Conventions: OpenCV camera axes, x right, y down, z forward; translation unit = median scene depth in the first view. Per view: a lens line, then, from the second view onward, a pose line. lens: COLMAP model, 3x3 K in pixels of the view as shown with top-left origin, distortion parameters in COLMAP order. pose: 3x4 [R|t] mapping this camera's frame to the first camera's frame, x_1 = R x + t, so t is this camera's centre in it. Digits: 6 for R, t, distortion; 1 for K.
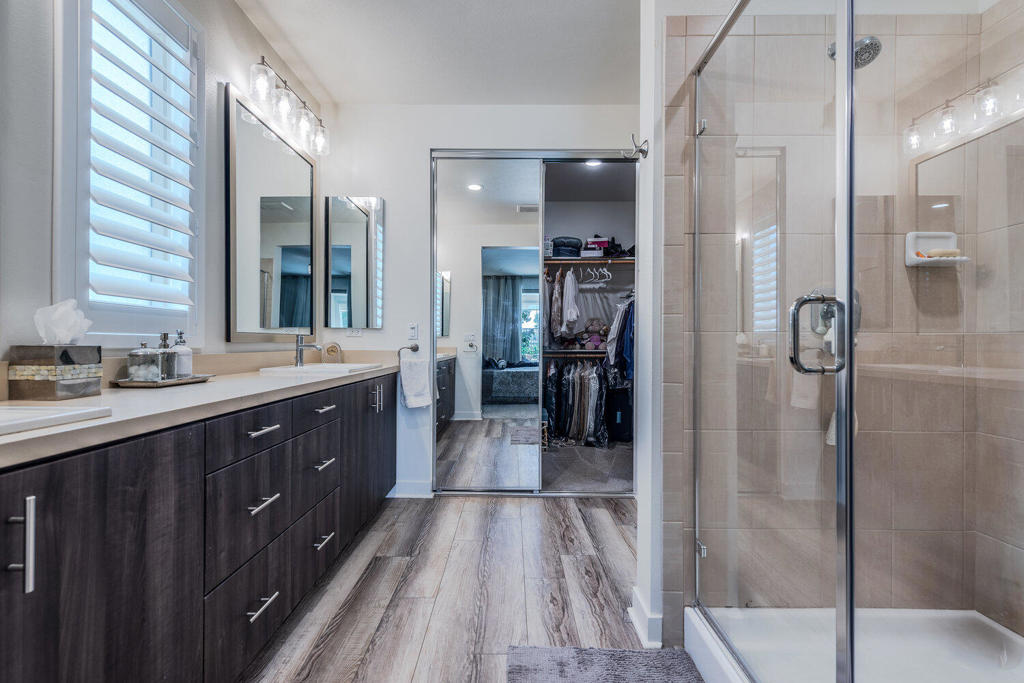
lens RADIAL K [[453.1, 0, 512.0], [0, 453.1, 341.5], [0, 0, 1]] dist [0.000604, 0.000044]
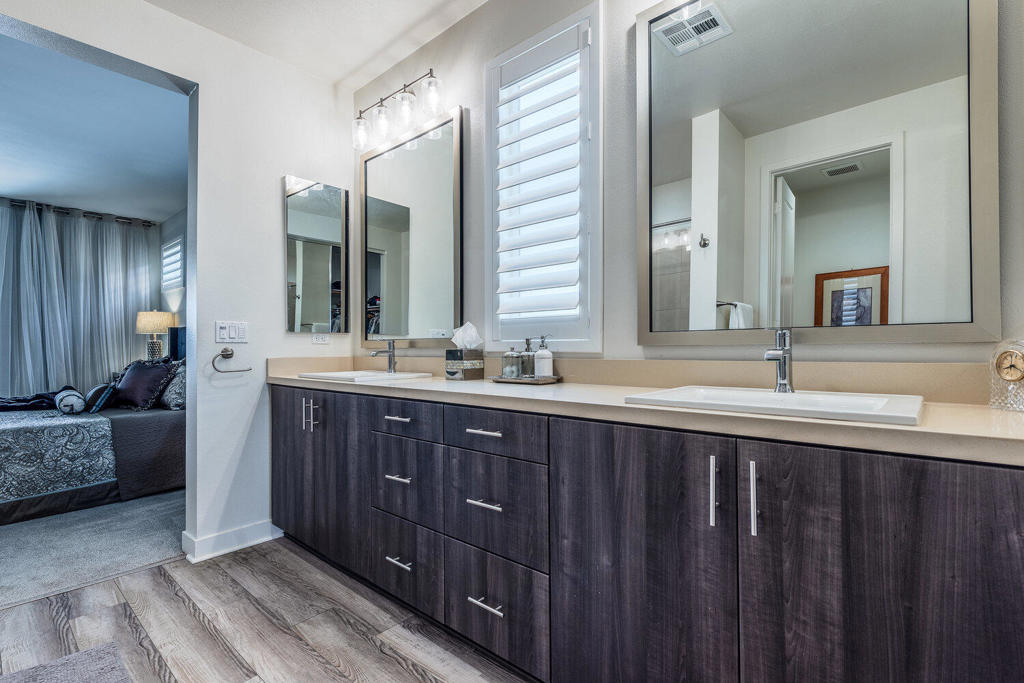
lens RADIAL K [[453.1, 0, 512.0], [0, 453.1, 341.5], [0, 0, 1]] dist [0.000604, 0.000044]
pose [[-0.642282, -0.011495, -0.766383, 0.162794], [0.007370, 0.999749, -0.021171, 0.012431], [0.766433, -0.019246, -0.642036, 1.662486]]
